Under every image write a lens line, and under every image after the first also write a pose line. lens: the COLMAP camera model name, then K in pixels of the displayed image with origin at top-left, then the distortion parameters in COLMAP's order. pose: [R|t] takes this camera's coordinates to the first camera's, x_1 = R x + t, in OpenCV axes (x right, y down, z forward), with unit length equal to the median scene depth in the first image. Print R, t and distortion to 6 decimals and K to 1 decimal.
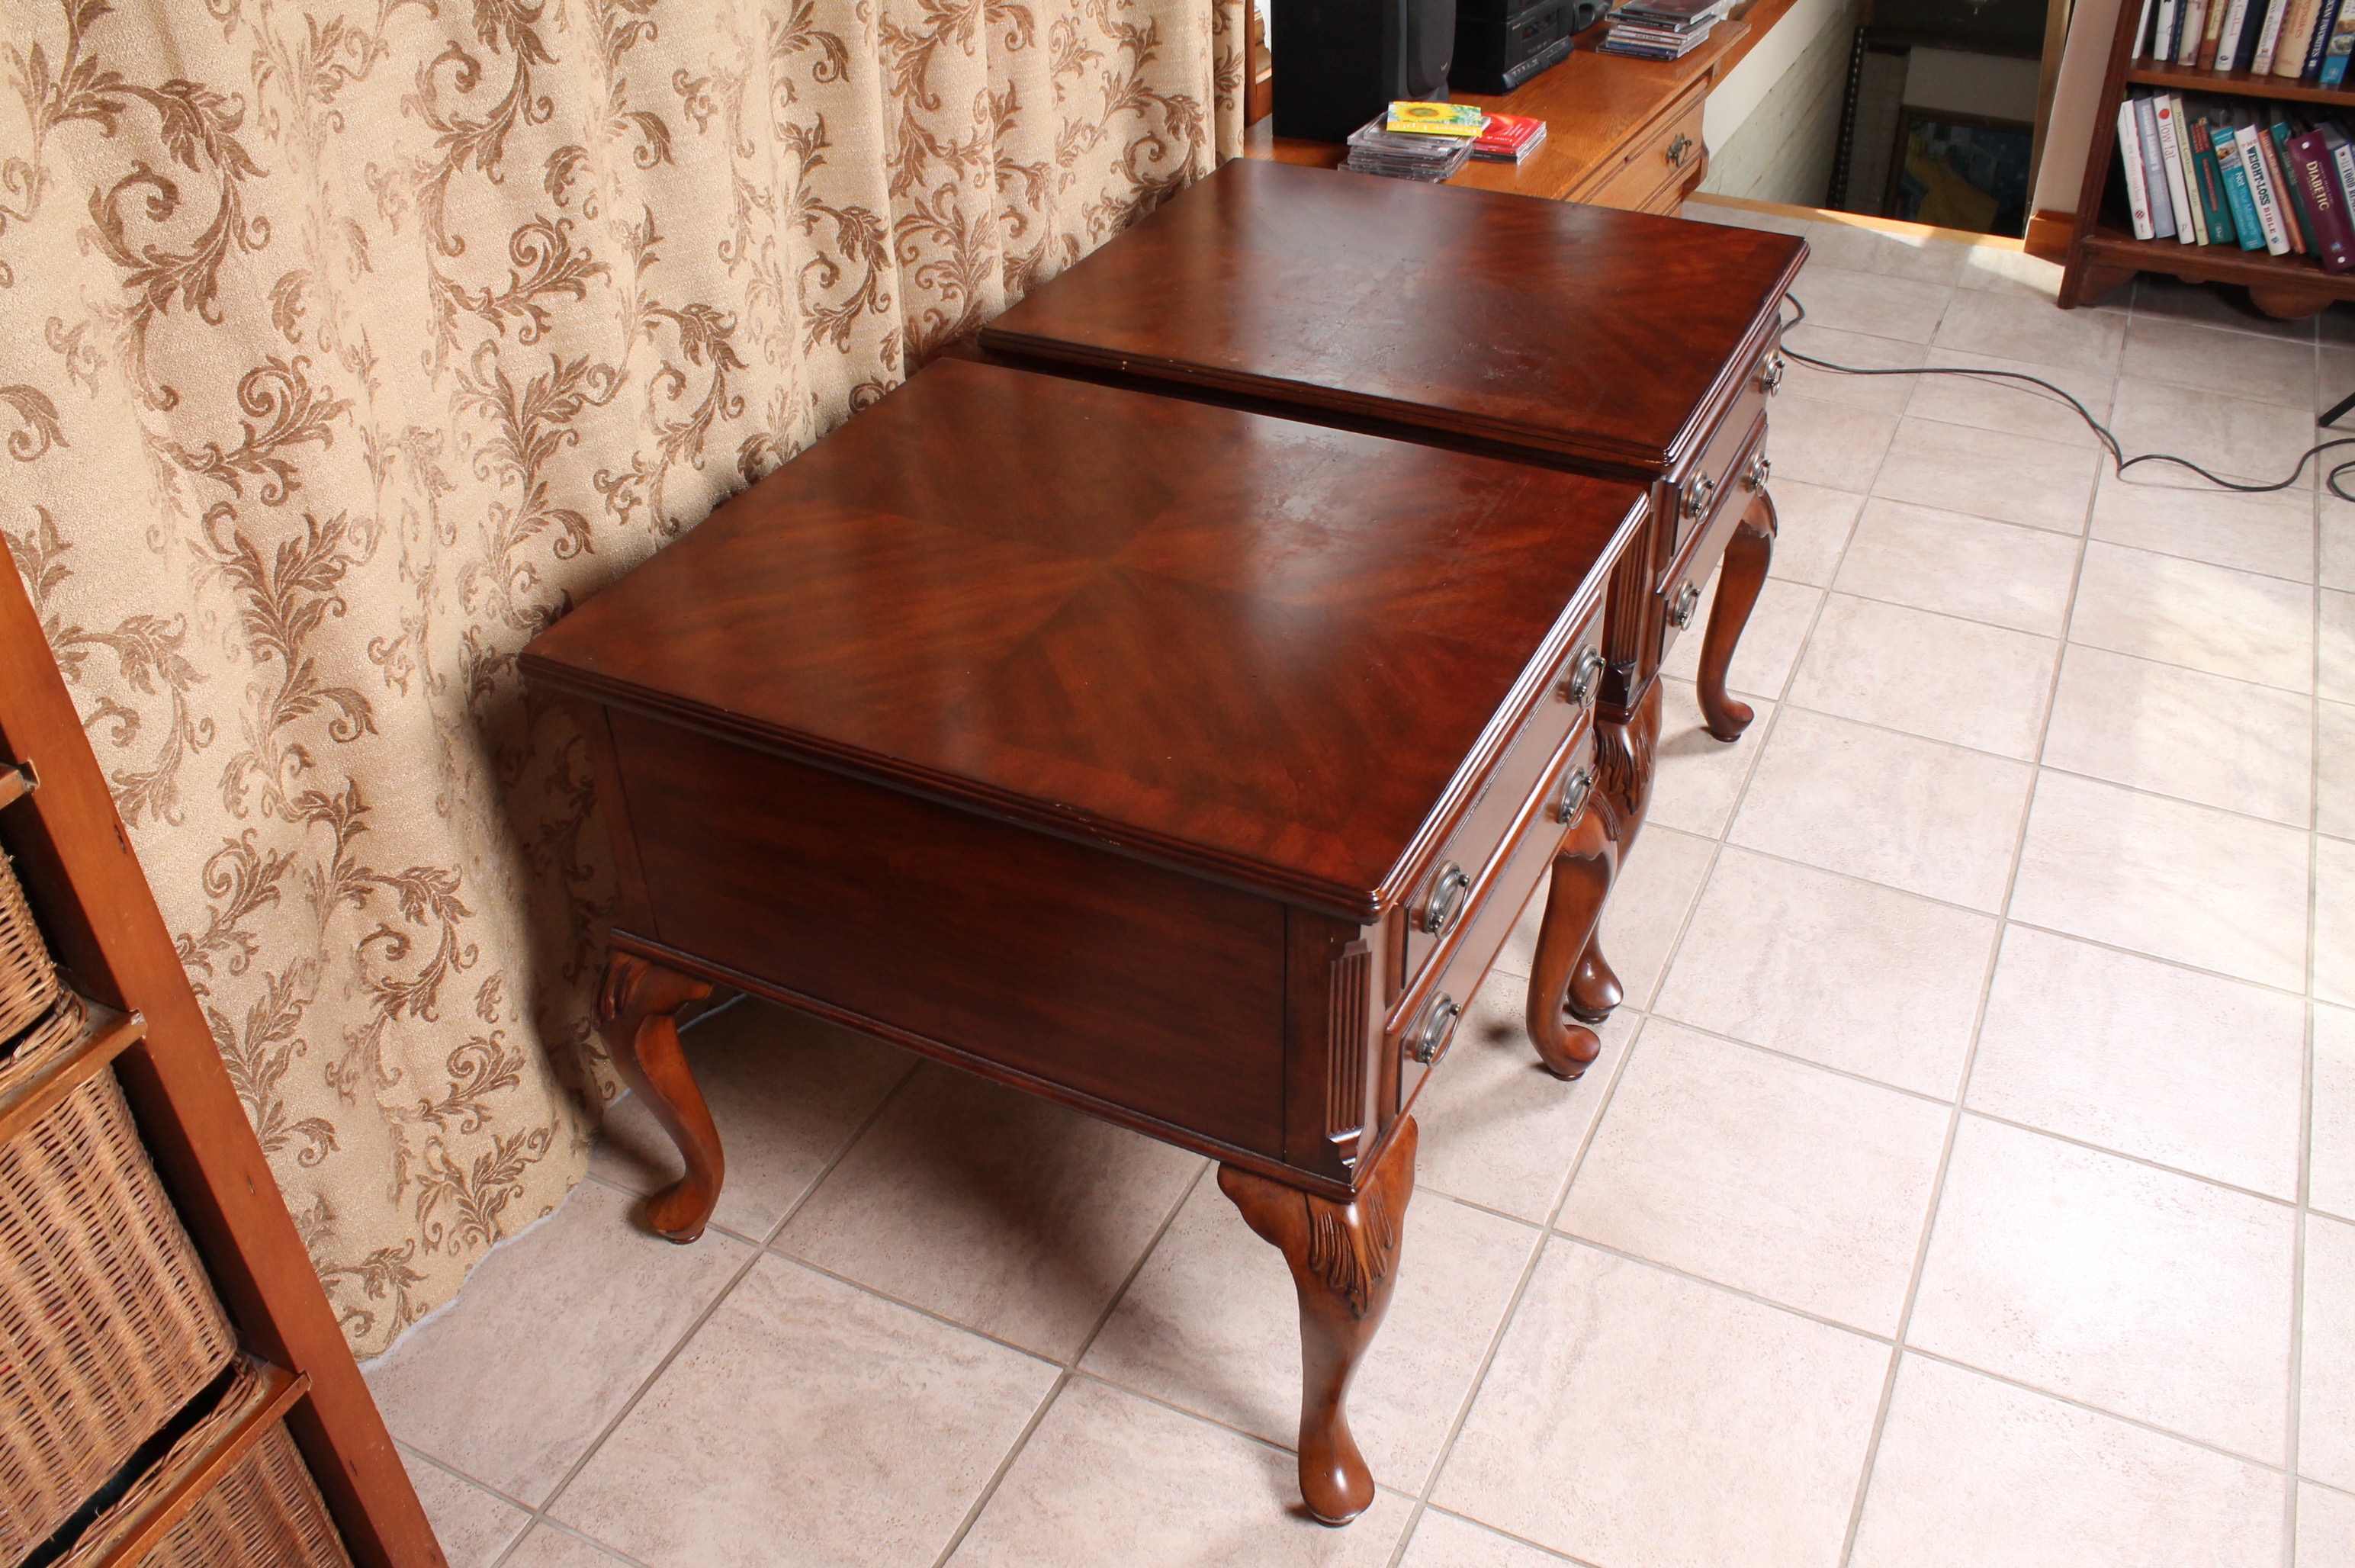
lens RADIAL K [[1990.1, 0, 1171.5], [0, 1990.1, 788.3], [0, 0, 1]] dist [-0.164070, 0.135446]
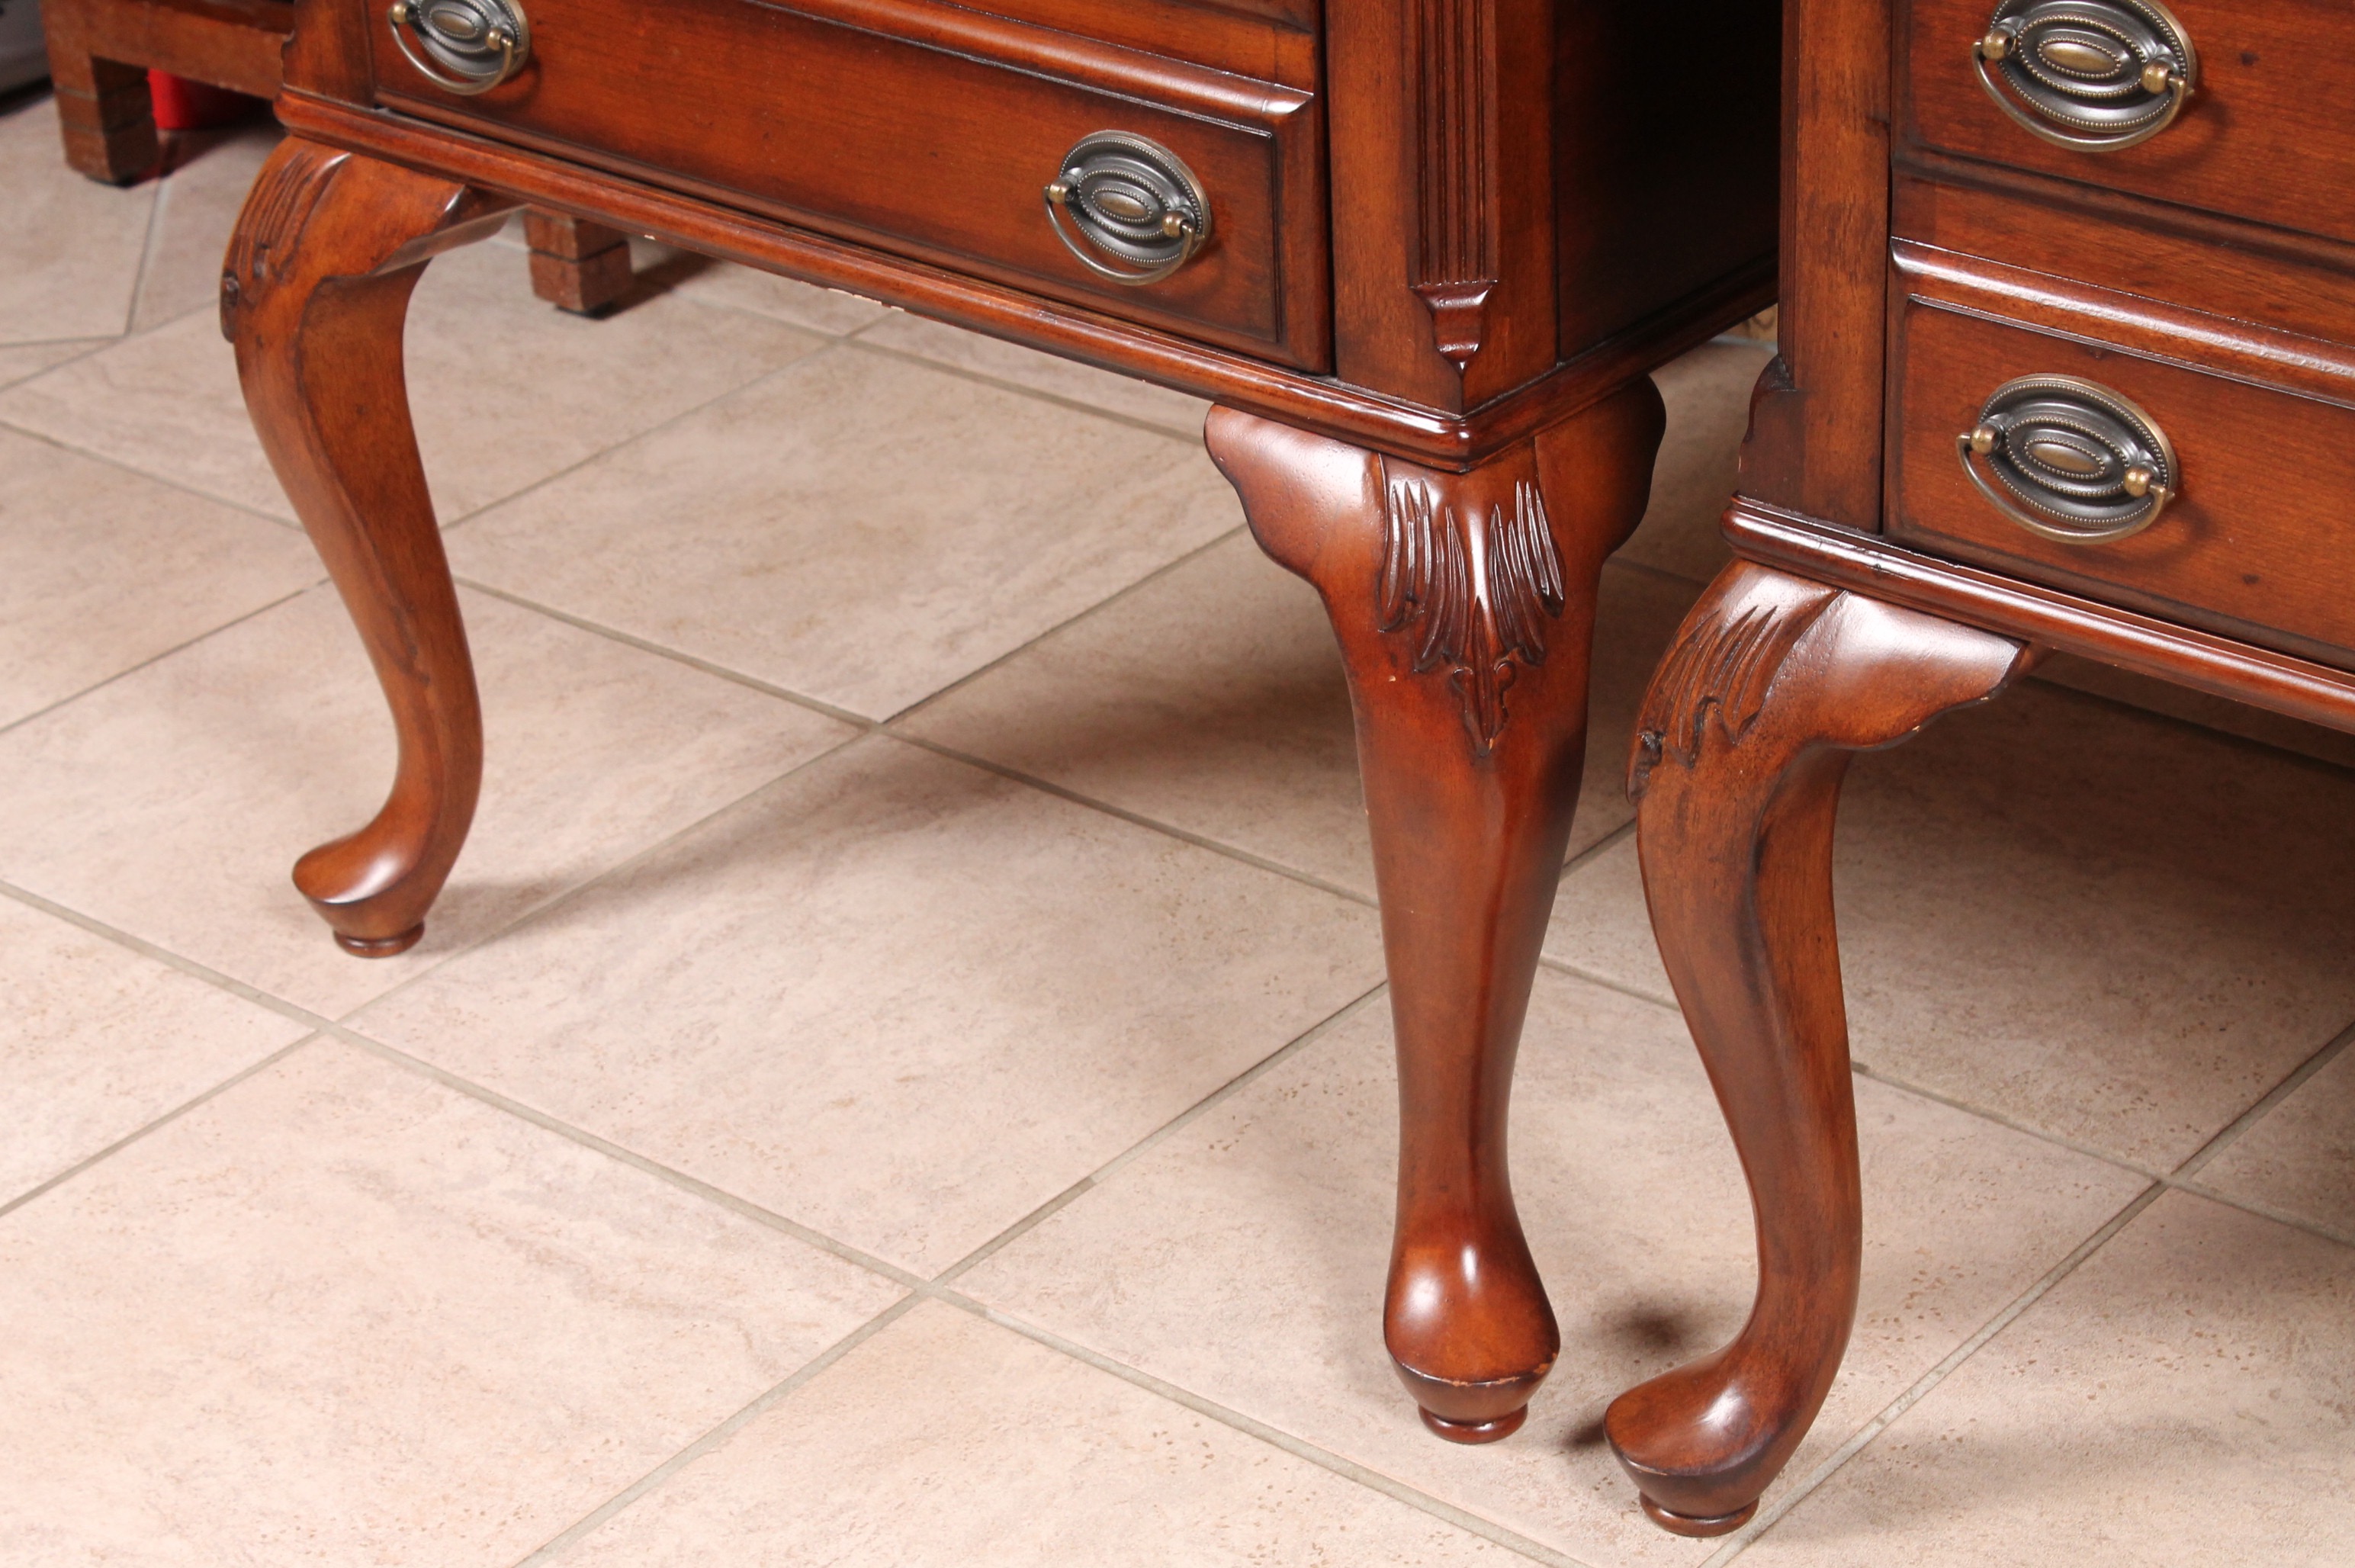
lens RADIAL K [[5077.1, 0, 1170.8], [0, 5077.1, 762.7], [0, 0, 1]] dist [0.053907, 0.000000]
pose [[-0.228399, 0.481008, -0.846443, 1.098582], [-0.521901, 0.673452, 0.523529, -0.448654], [0.821860, 0.561333, 0.097223, 0.975292]]
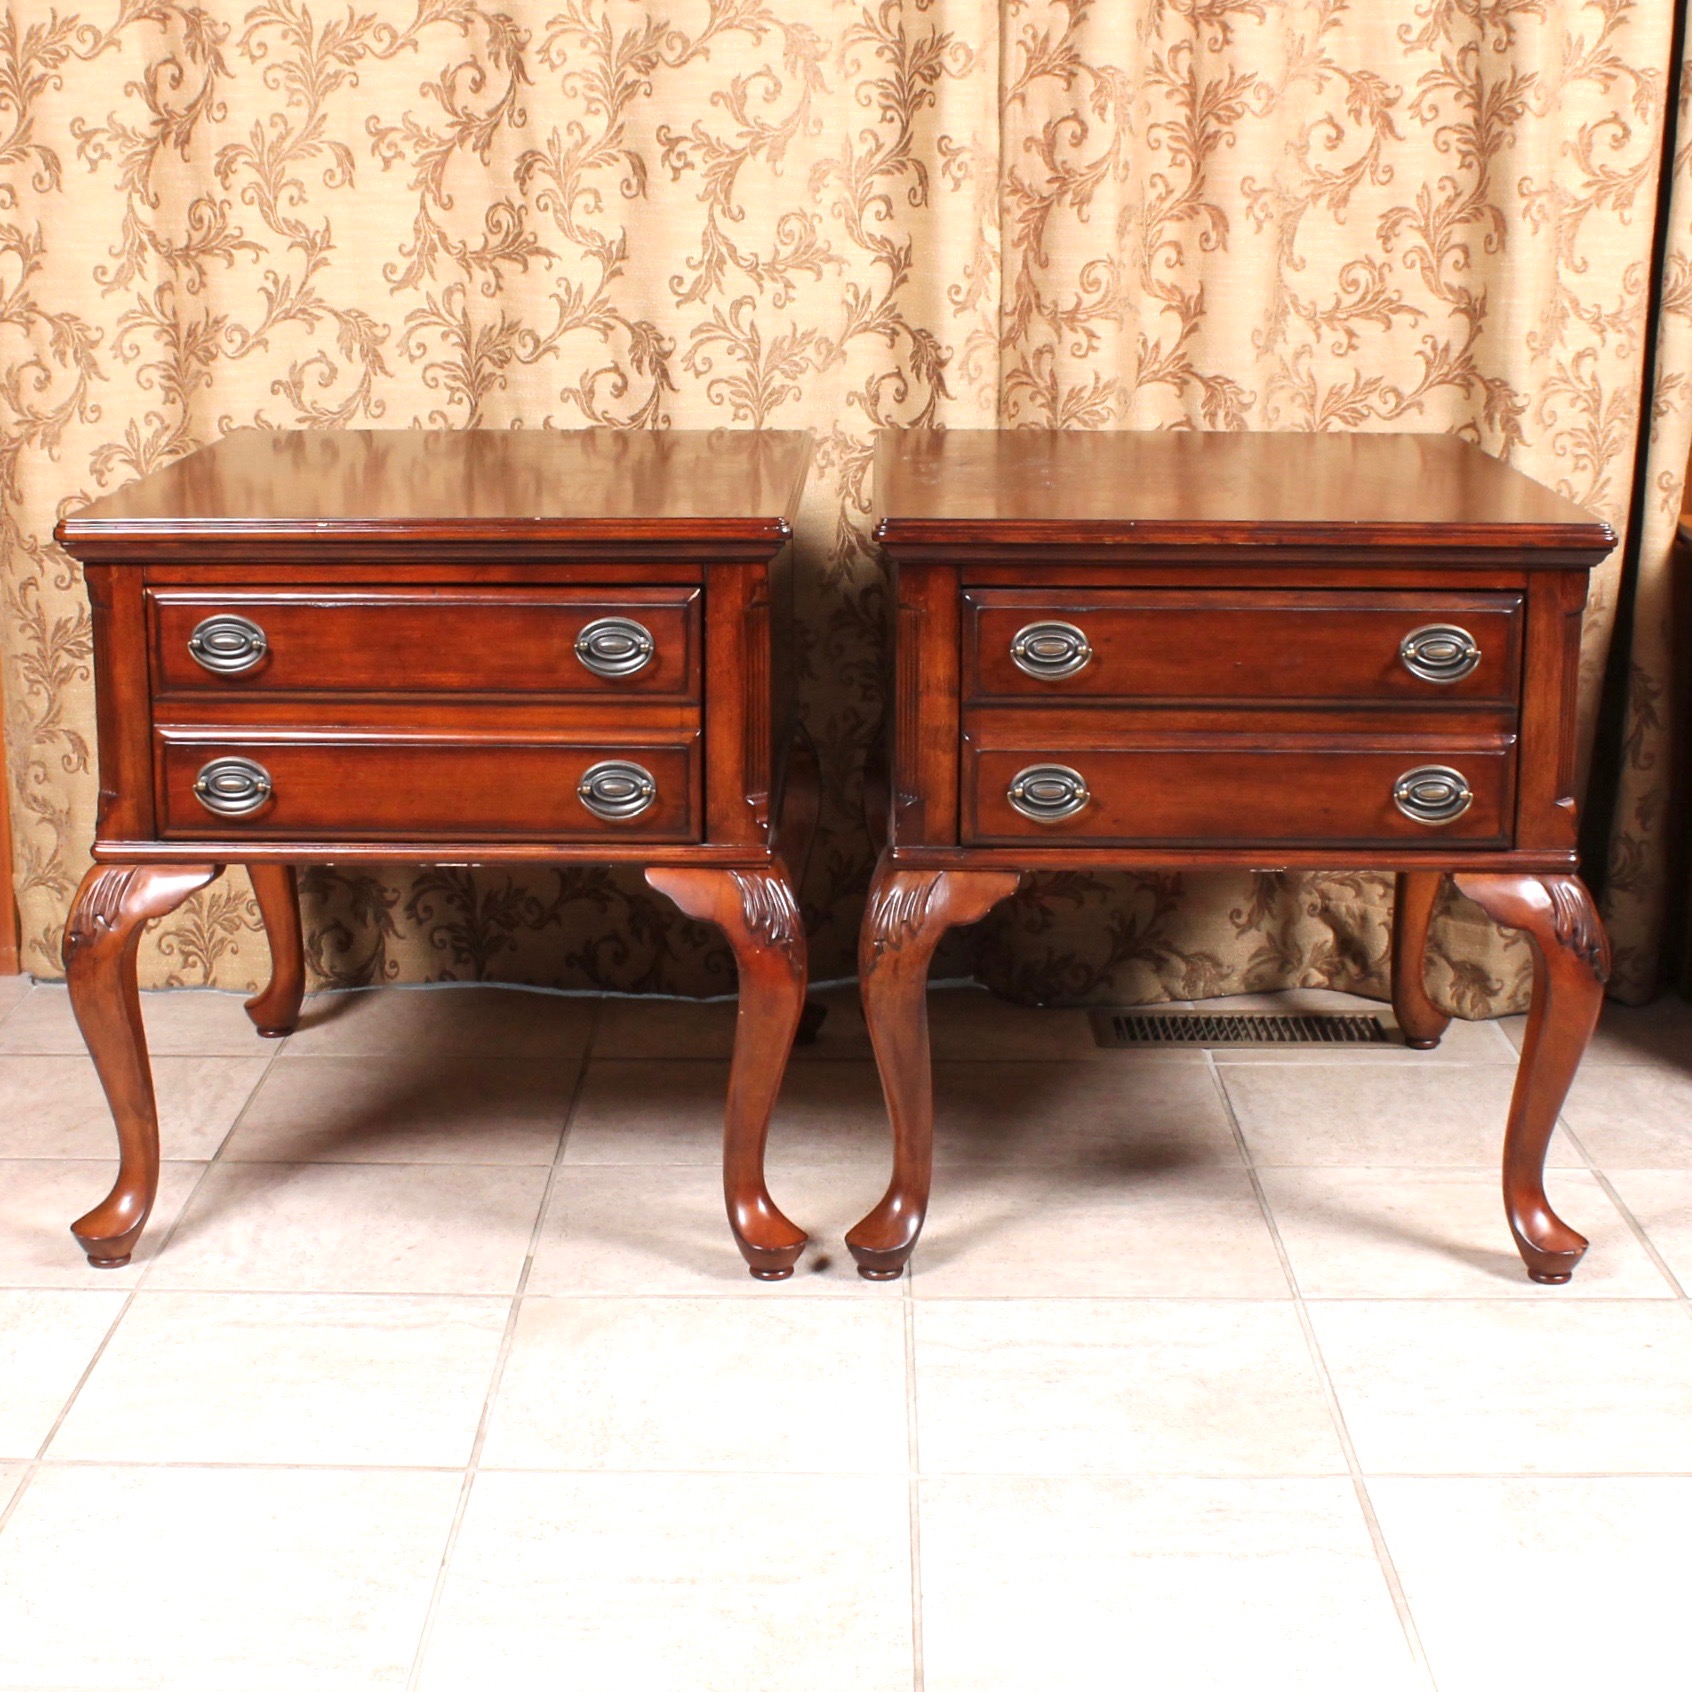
lens RADIAL K [[3034.5, 0, 798.3], [0, 3034.5, 804.3], [0, 0, 1]] dist [-0.129925, 0.000000]
pose [[0.427511, 0.232811, -0.873518, 1.558756], [-0.533741, 0.844880, -0.036041, 0.016319], [0.729627, 0.481640, 0.485456, 0.342866]]
